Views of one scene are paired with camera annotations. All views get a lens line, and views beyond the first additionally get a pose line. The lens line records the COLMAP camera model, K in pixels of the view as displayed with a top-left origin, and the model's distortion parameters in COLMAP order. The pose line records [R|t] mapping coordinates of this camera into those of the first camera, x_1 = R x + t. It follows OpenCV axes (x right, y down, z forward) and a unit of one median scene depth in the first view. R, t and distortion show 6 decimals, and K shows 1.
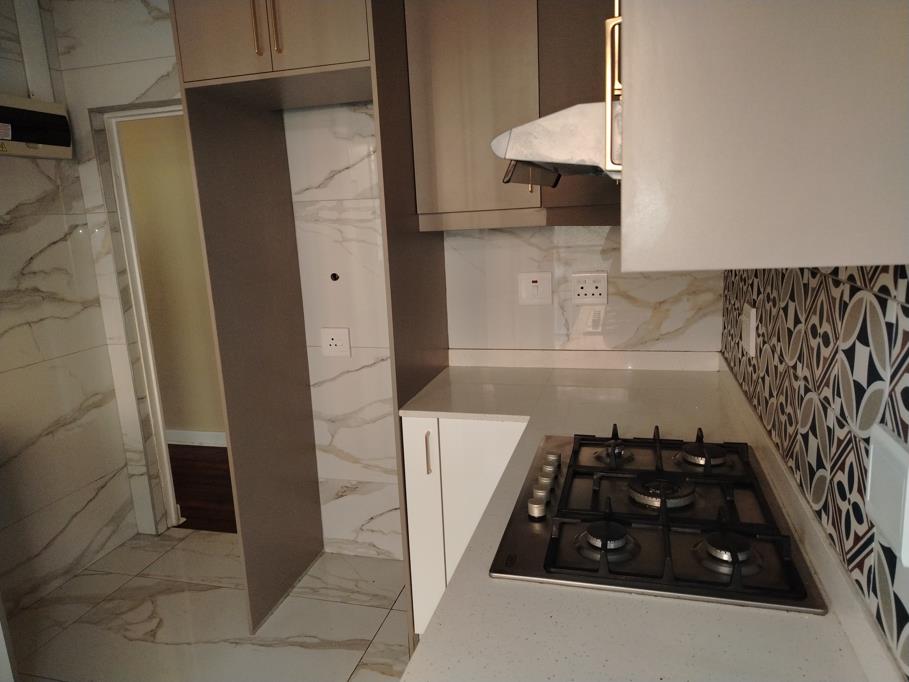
lens RADIAL K [[629.3, 0, 451.2], [0, 629.3, 341.9], [0, 0, 1]] dist [0.044888, -0.047060]
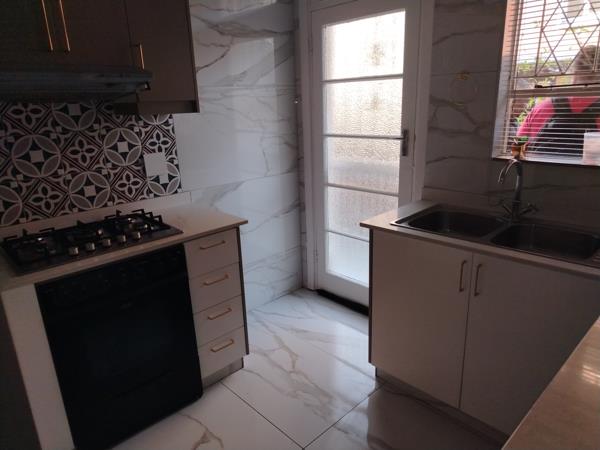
lens RADIAL K [[415.4, 0, 297.8], [0, 415.4, 225.6], [0, 0, 1]] dist [0.044888, -0.047060]
pose [[-0.854779, -0.071393, 0.514059, -0.567664], [0.180944, 0.887350, 0.424111, -0.151036], [-0.486428, 0.455537, -0.745570, 0.908840]]
